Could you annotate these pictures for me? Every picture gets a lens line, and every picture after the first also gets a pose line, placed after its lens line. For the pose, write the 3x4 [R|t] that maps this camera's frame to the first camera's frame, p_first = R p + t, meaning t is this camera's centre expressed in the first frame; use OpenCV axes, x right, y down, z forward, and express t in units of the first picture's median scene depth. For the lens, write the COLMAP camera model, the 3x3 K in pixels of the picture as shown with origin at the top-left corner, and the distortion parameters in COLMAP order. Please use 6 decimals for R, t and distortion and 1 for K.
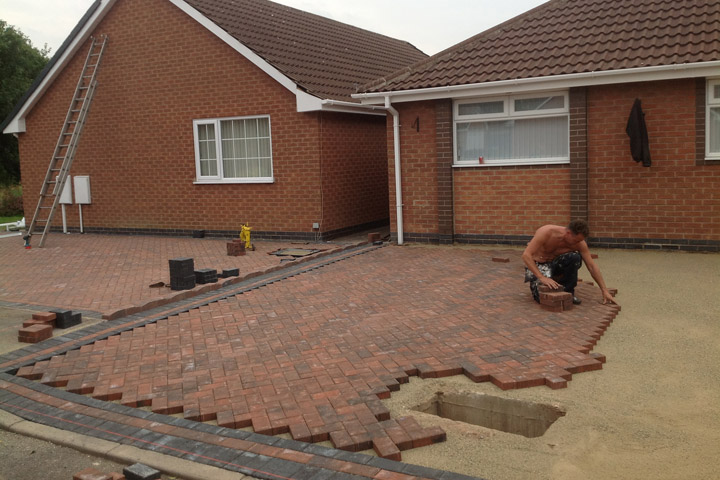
lens RADIAL K [[701.4, 0, 357.9], [0, 701.4, 217.3], [0, 0, 1]] dist [0.287304, -0.777939]
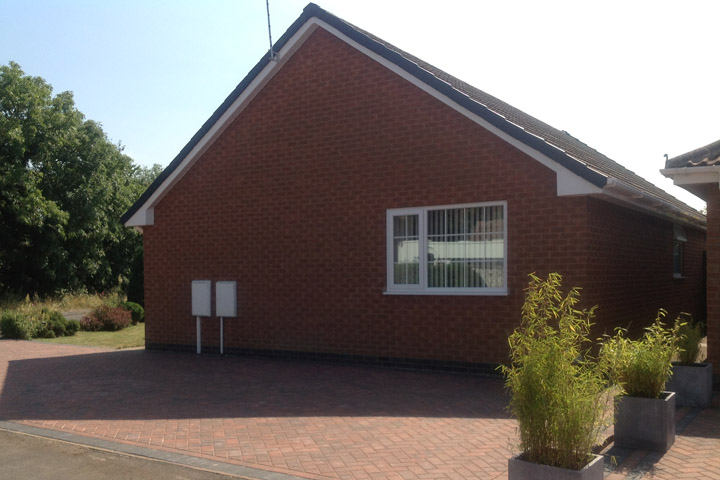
lens RADIAL K [[731.0, 0, 357.0], [0, 731.0, 281.6], [0, 0, 1]] dist [0.017009, -0.015616]
pose [[0.997450, 0.021948, -0.067916, -0.222427], [-0.026345, 0.997567, -0.064544, -0.011360], [0.066334, 0.066169, 0.995601, 0.252446]]
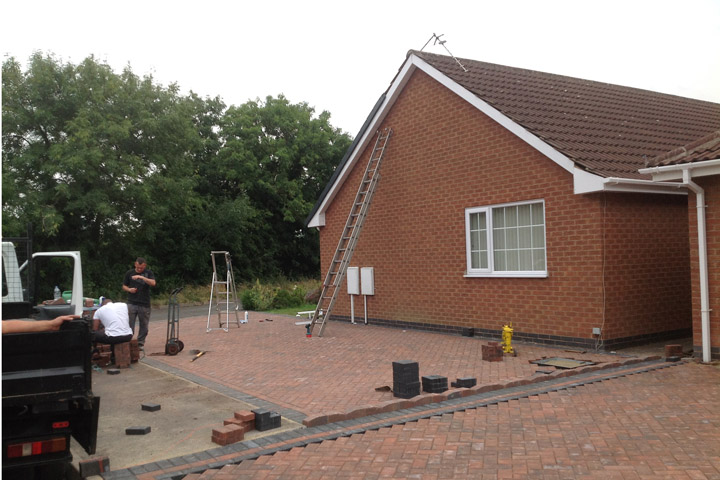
lens RADIAL K [[704.5, 0, 357.3], [0, 704.5, 255.5], [0, 0, 1]] dist [0.191095, -0.476045]
pose [[0.890968, 0.005384, -0.454035, 0.067628], [-0.040178, 0.996942, -0.067020, -0.008277], [0.452286, 0.077955, 0.888460, 0.125980]]
